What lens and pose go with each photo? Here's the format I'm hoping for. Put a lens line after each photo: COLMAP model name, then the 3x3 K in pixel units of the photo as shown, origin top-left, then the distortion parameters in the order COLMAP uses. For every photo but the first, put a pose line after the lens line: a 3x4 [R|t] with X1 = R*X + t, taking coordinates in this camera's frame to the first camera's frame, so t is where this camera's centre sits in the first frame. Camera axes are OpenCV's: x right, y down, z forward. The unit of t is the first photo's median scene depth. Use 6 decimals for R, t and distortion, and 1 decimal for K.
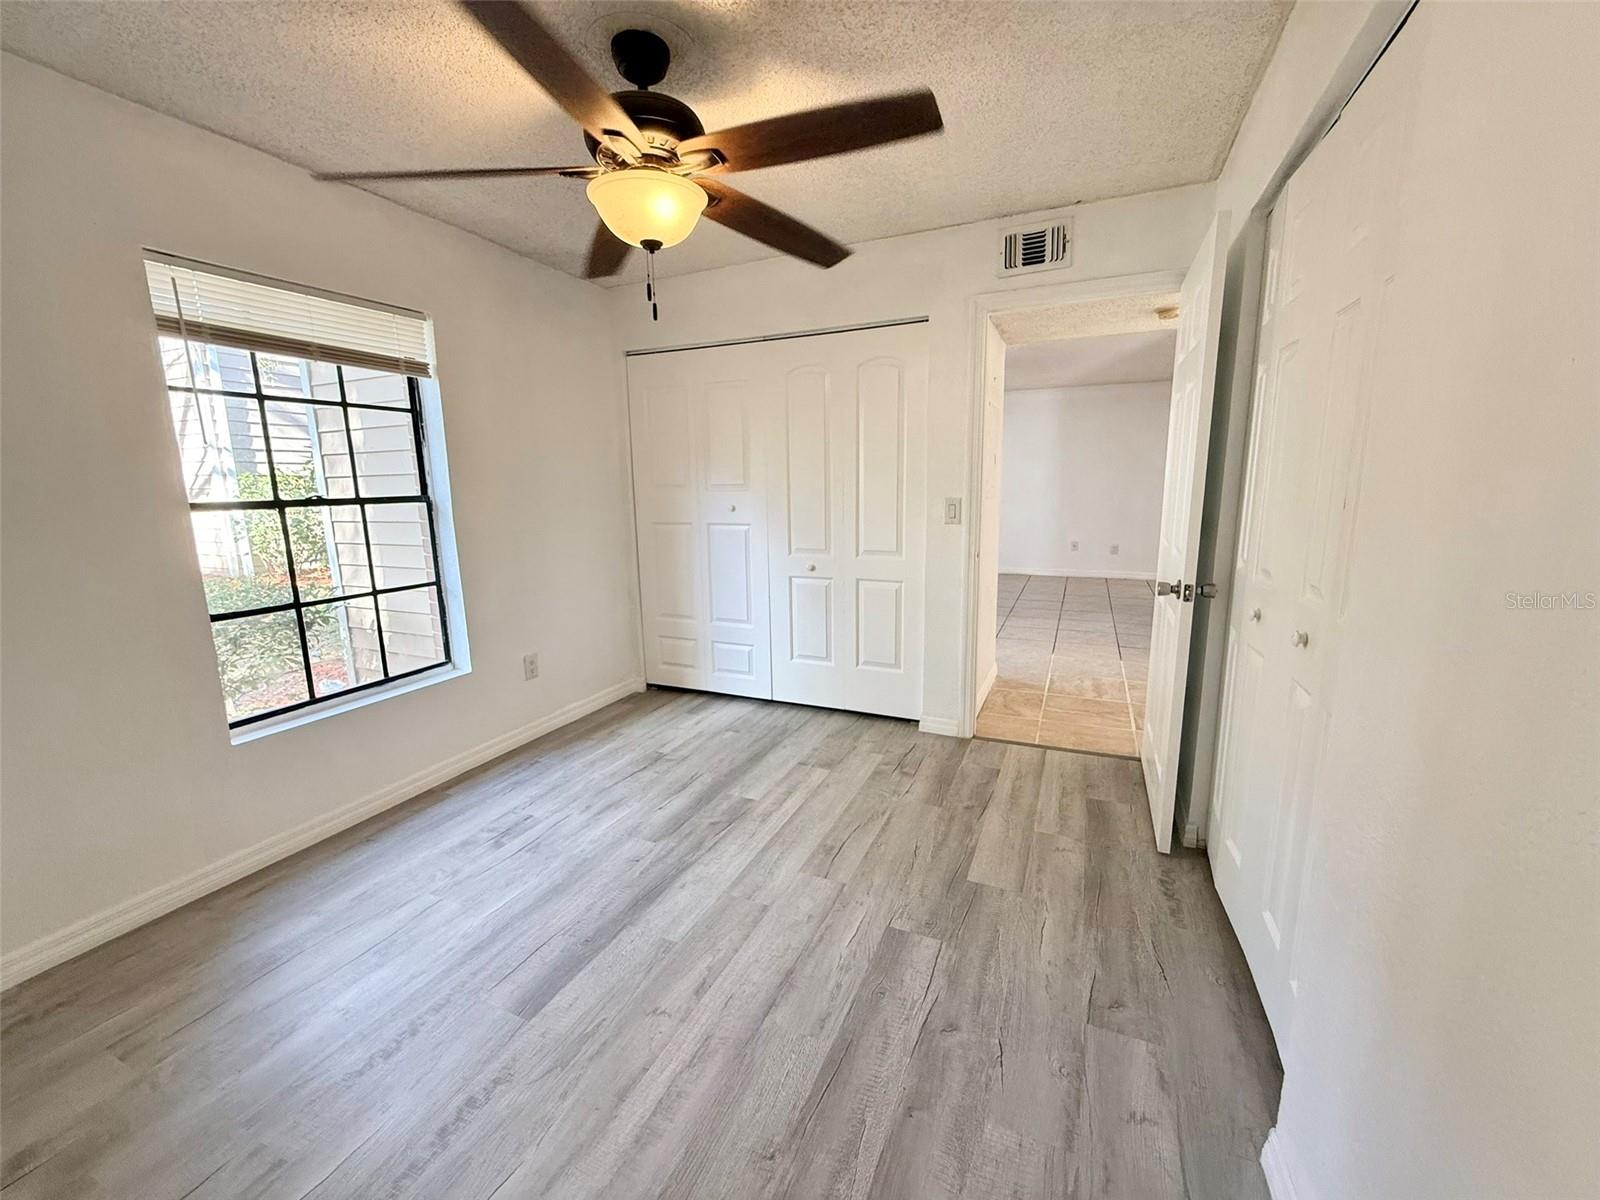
lens RADIAL K [[634.5, 0, 801.3], [0, 634.5, 595.9], [0, 0, 1]] dist [-0.002216, 0.000469]
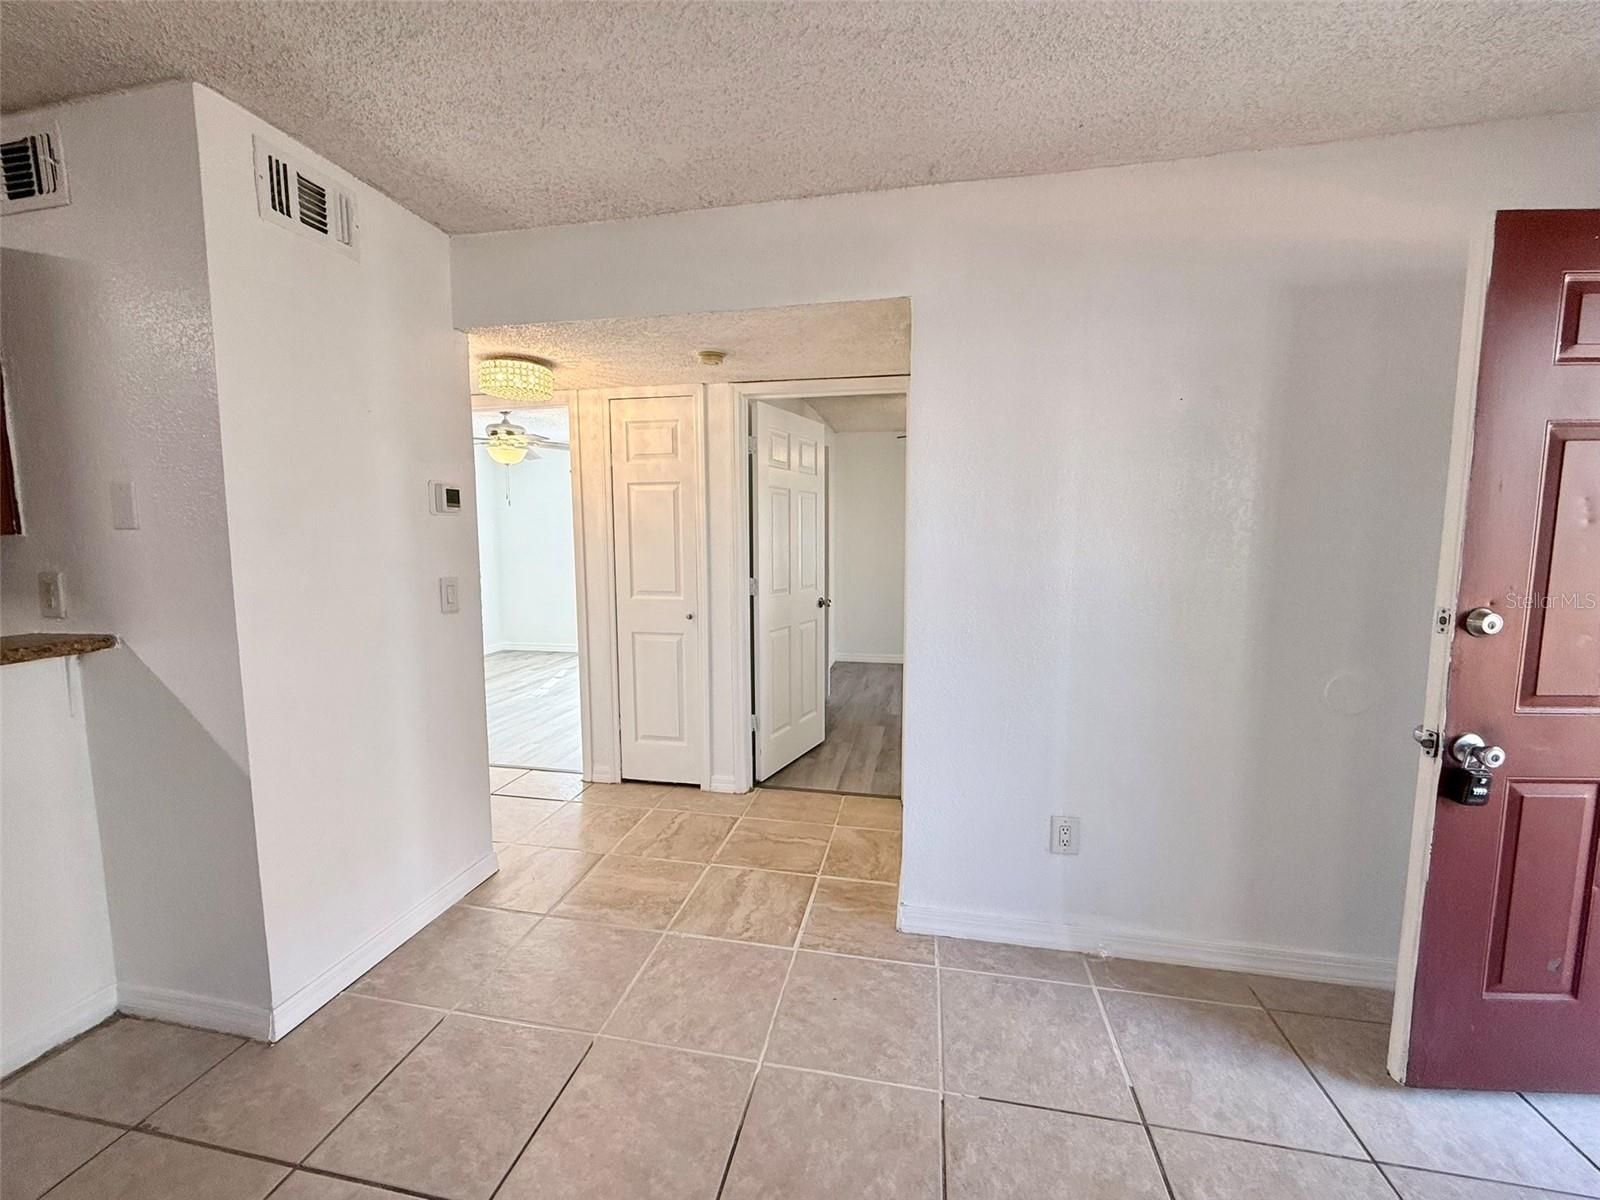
lens RADIAL K [[634.5, 0, 795.5], [0, 634.5, 599.5], [0, 0, 1]] dist [-0.002216, 0.000469]
pose [[-0.977317, 0.041518, -0.207671, 0.834339], [-0.018165, 0.960548, 0.277521, -0.472633], [0.211000, 0.274999, -0.938006, 2.397355]]
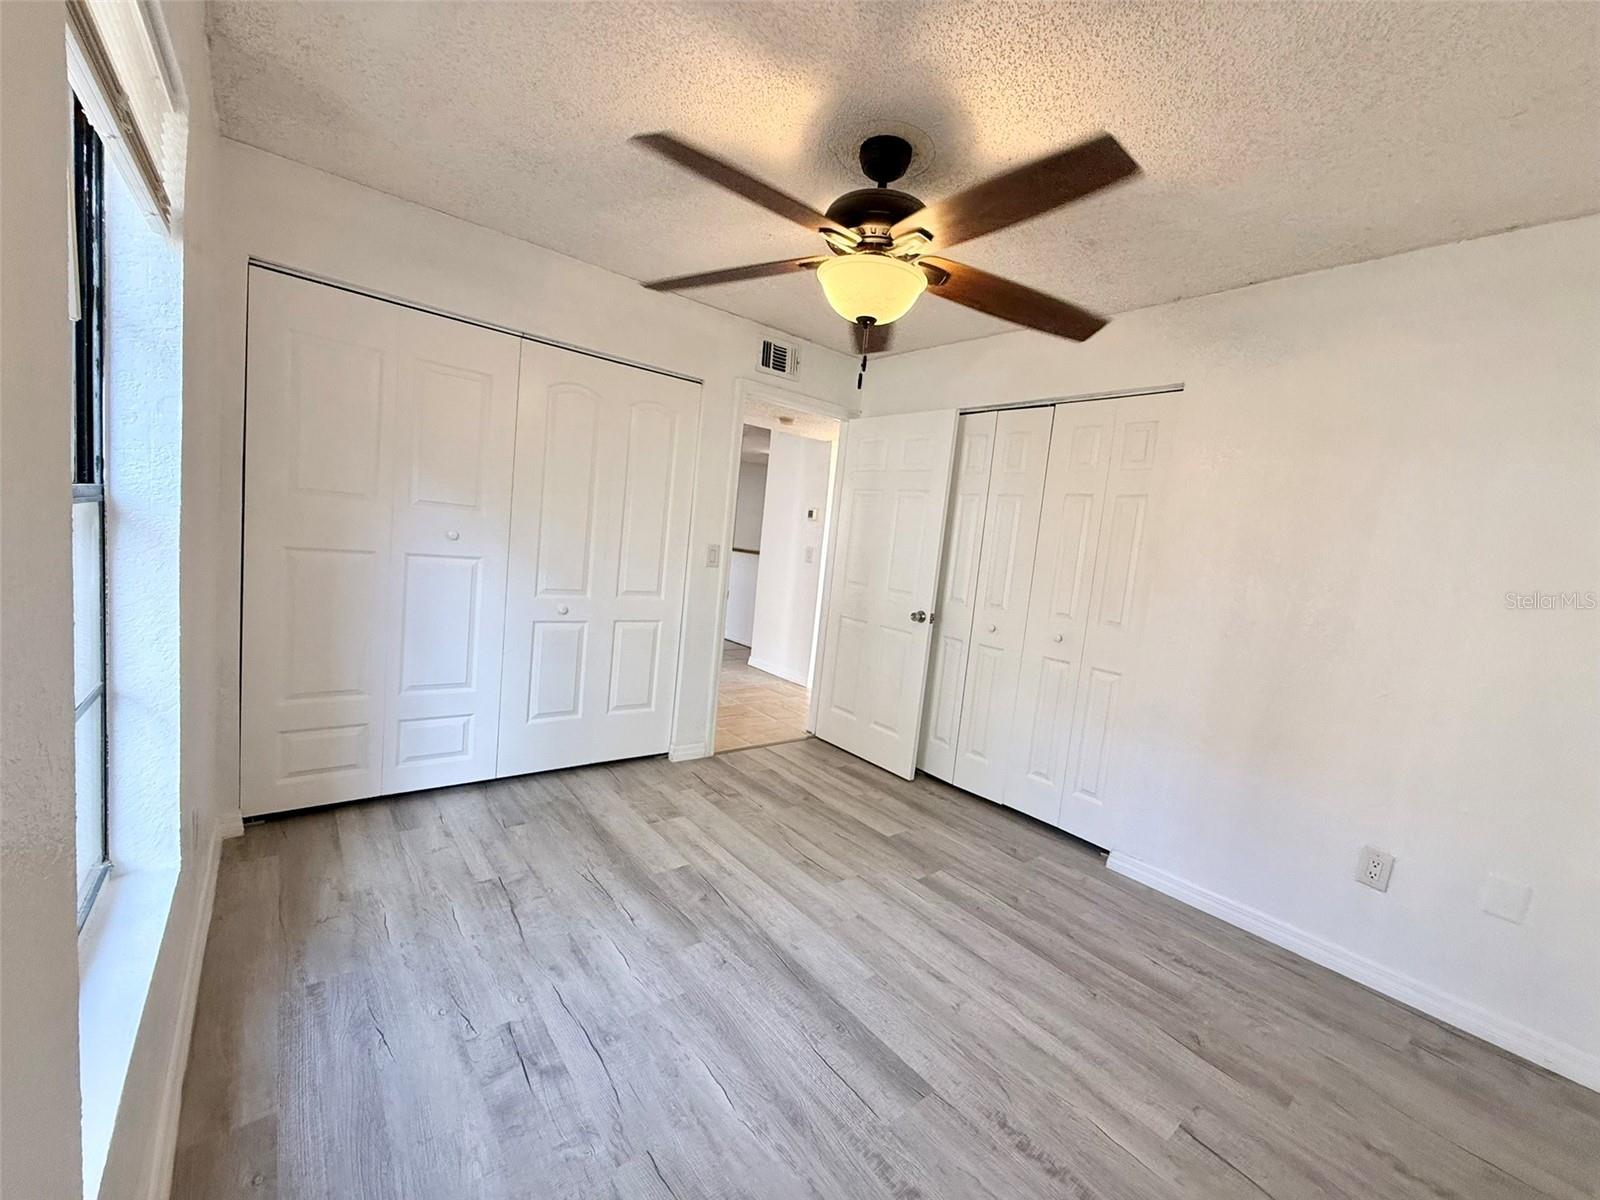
lens RADIAL K [[634.5, 0, 796.5], [0, 634.5, 597.3], [0, 0, 1]] dist [-0.002216, 0.000469]
pose [[0.452769, -0.024546, 0.891290, -0.873289], [0.051108, 0.998692, 0.001541, -0.067526], [-0.890162, 0.044854, 0.453432, 0.447584]]
